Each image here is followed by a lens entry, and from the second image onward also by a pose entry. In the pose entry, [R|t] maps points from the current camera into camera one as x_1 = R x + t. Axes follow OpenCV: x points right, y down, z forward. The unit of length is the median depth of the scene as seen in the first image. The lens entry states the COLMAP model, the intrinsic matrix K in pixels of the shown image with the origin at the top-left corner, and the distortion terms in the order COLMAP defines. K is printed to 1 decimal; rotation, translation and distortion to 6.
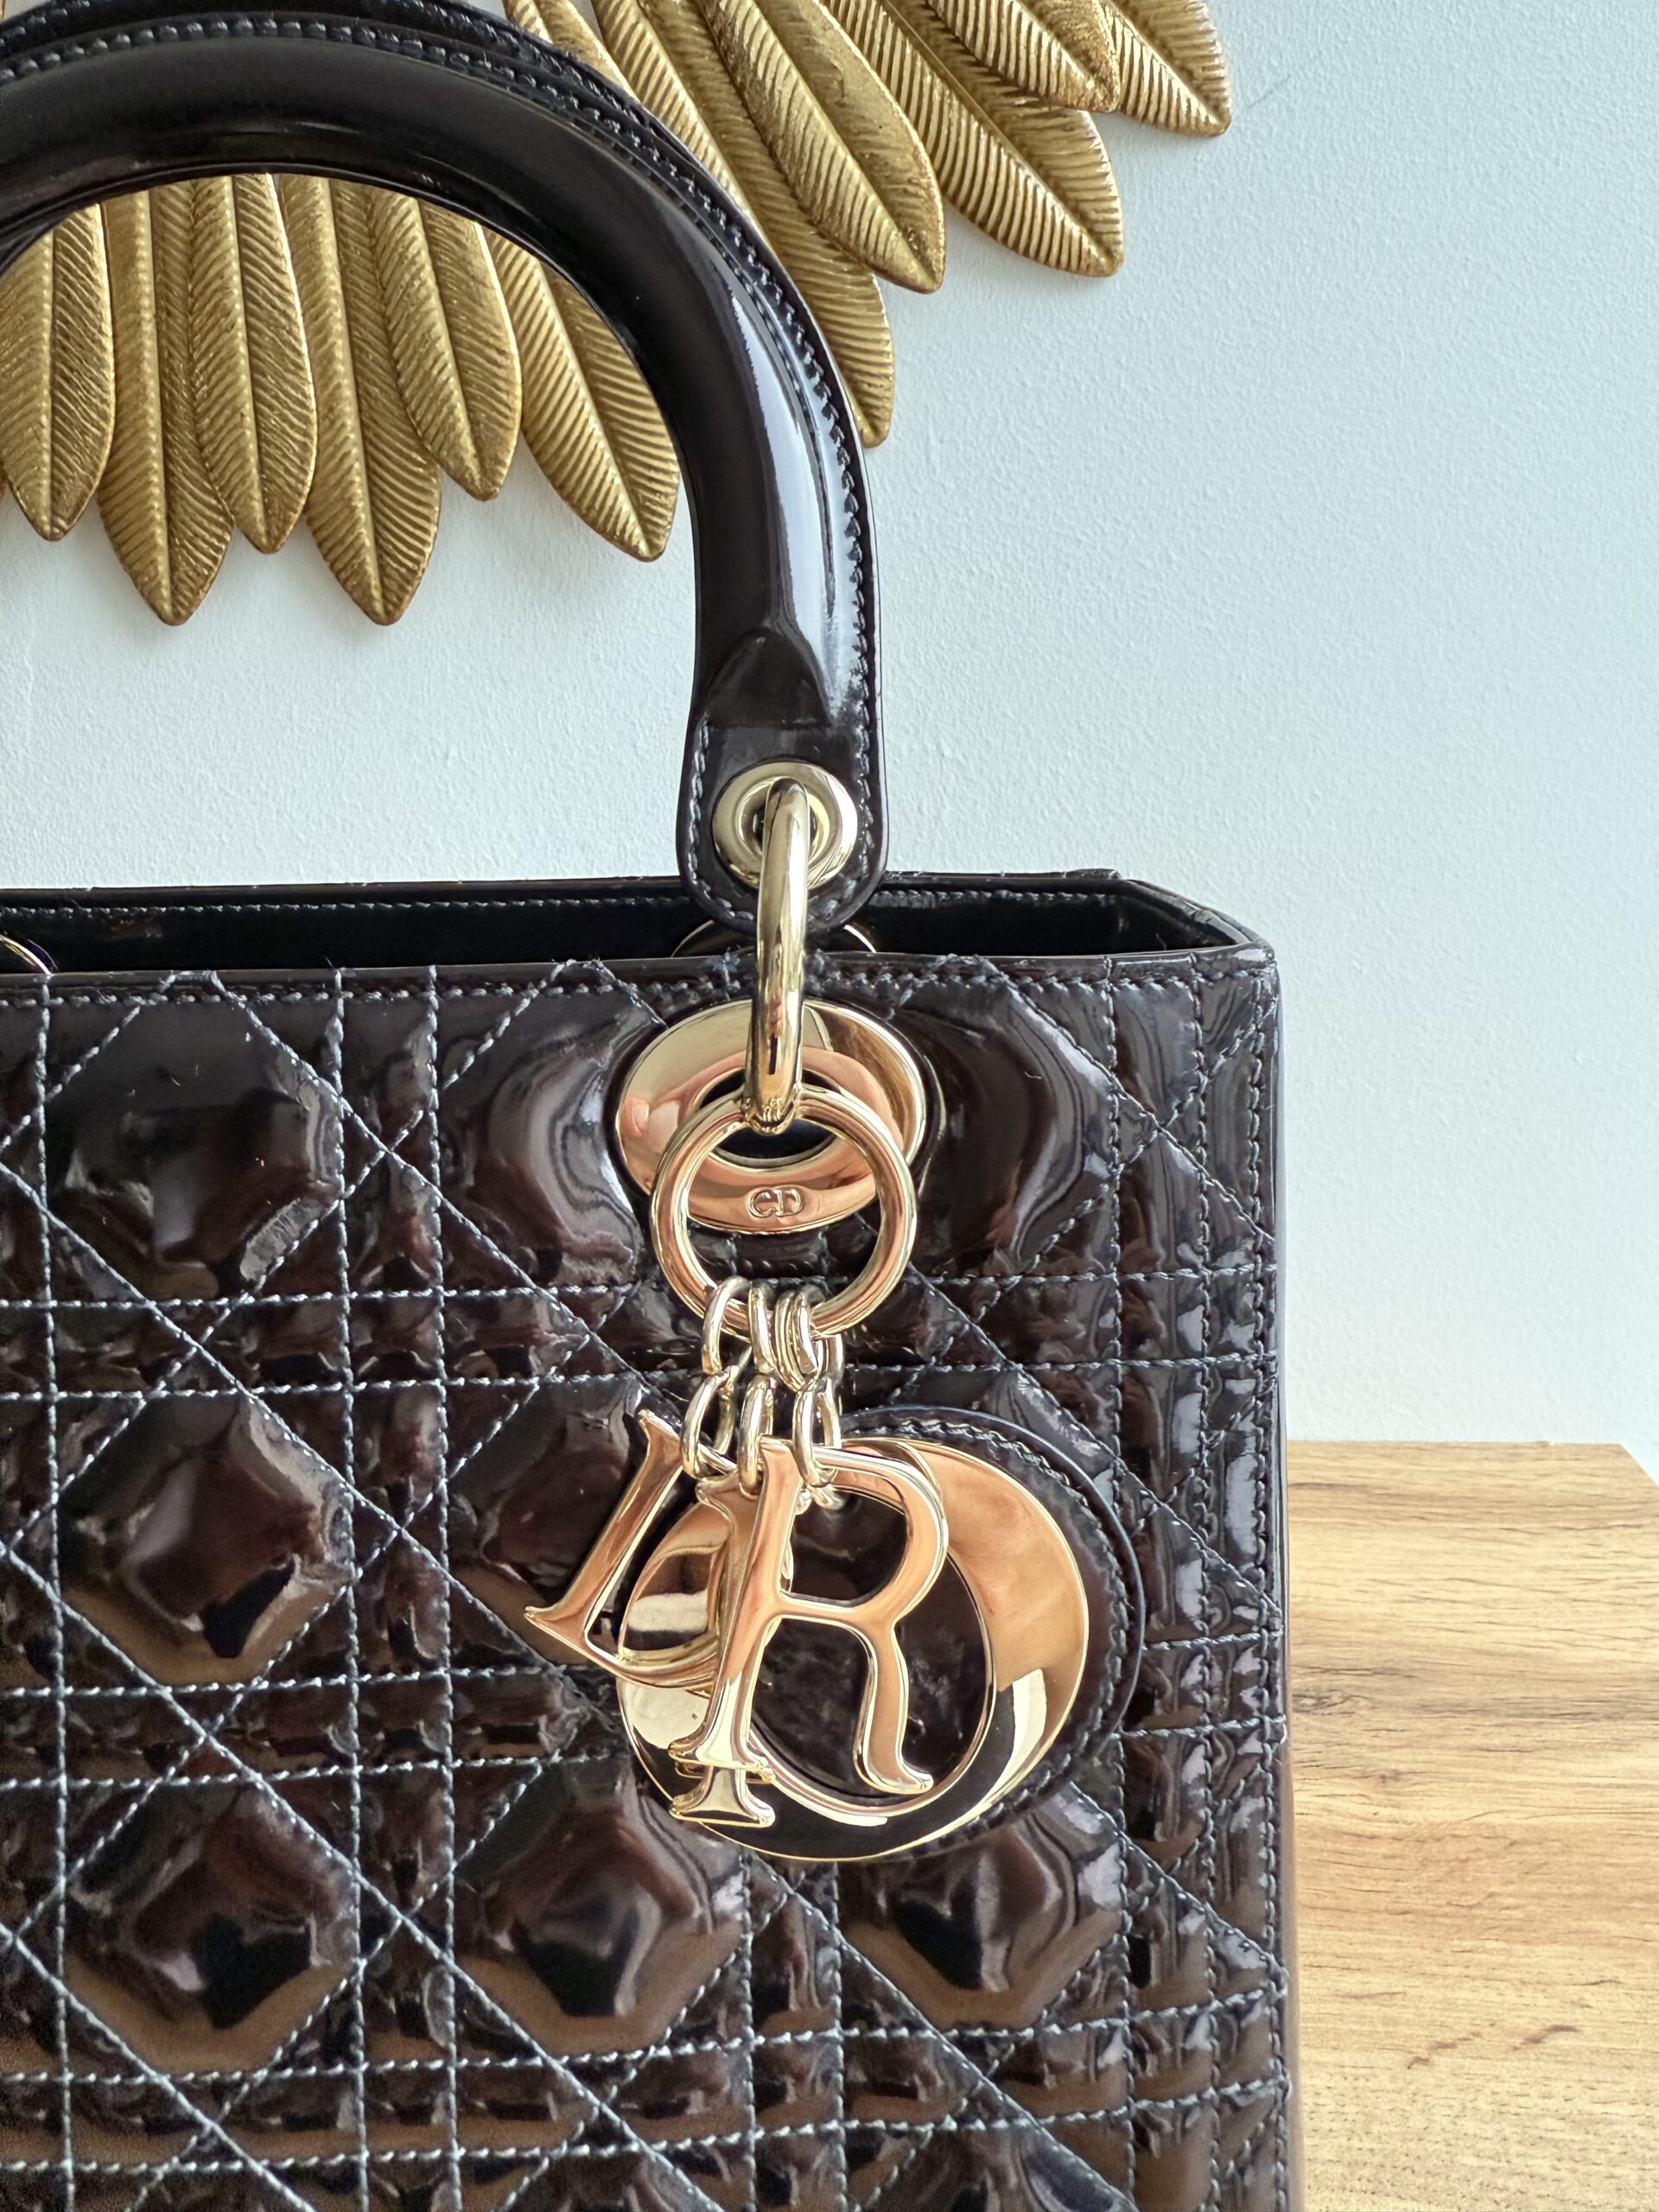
lens RADIAL K [[1592.7, 0, 822.6], [0, 1592.7, 958.1], [0, 0, 1]] dist [-0.002147, -0.005373]
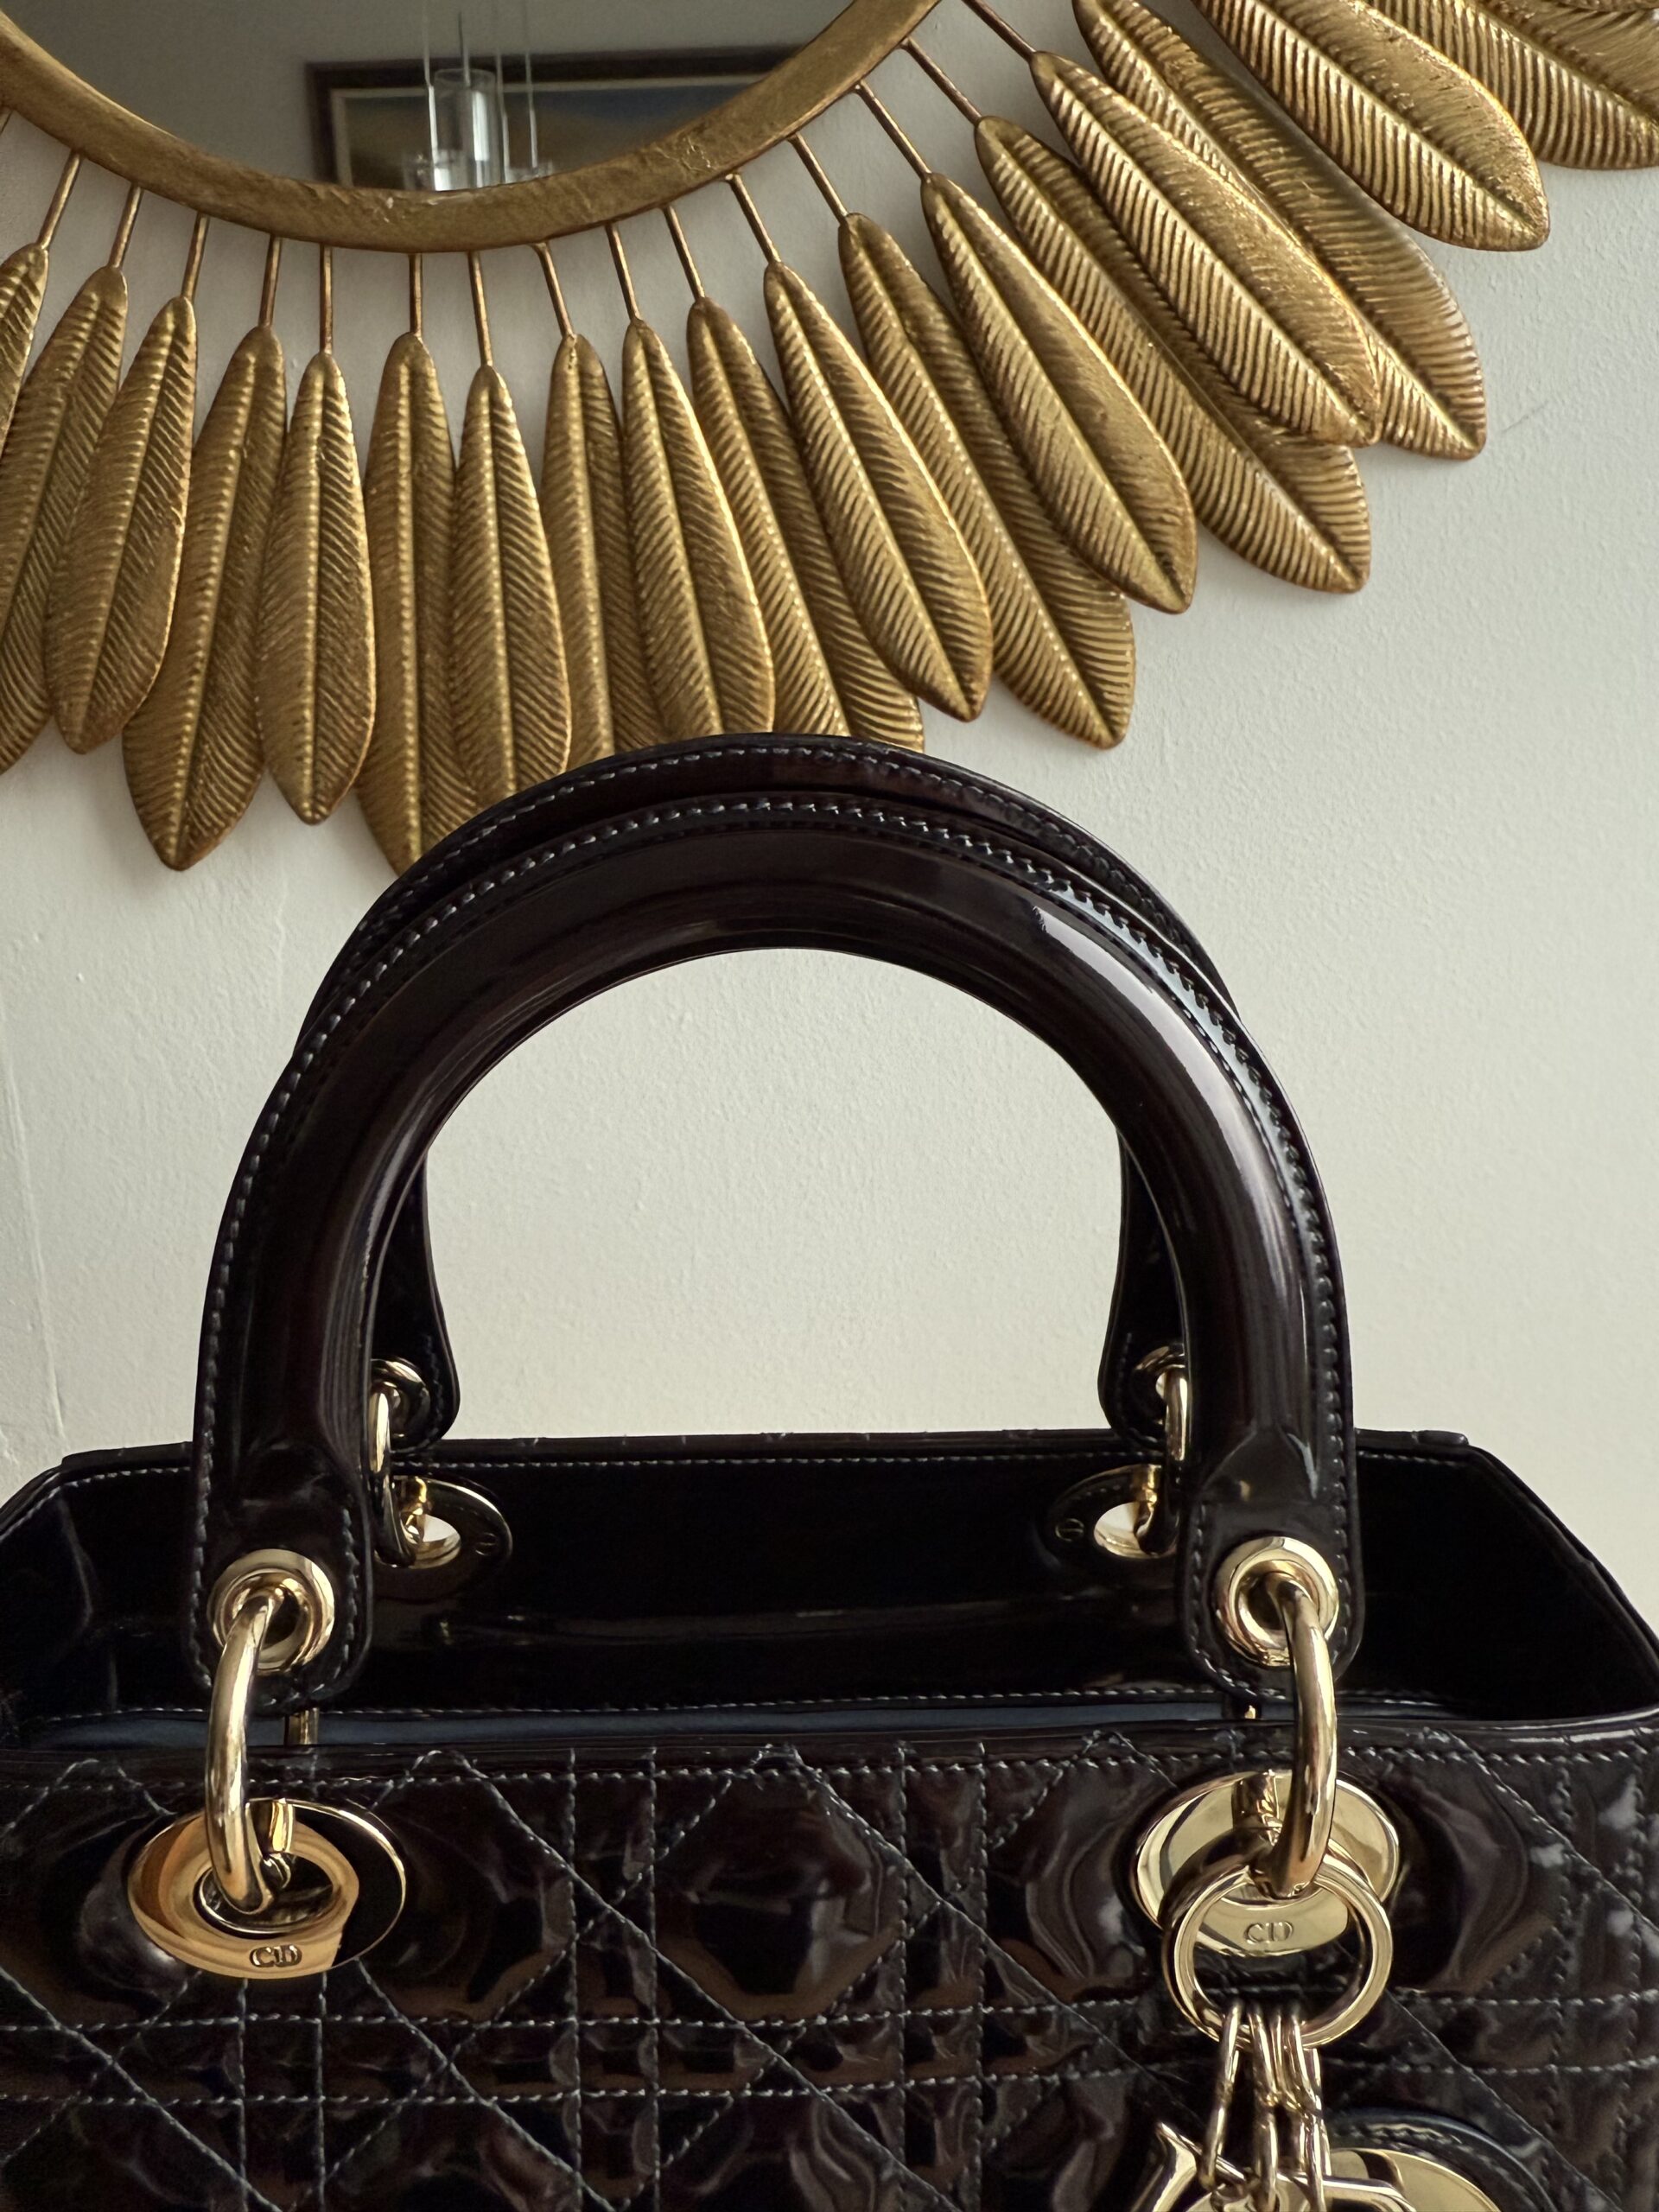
lens RADIAL K [[1587.3, 0, 827.1], [0, 1587.3, 1012.6], [0, 0, 1]] dist [0.000503, 0.002140]
pose [[0.999809, 0.014869, -0.012689, -0.140871], [-0.013660, 0.995797, 0.090561, -0.251773], [0.013982, -0.090370, 0.995810, -0.039937]]
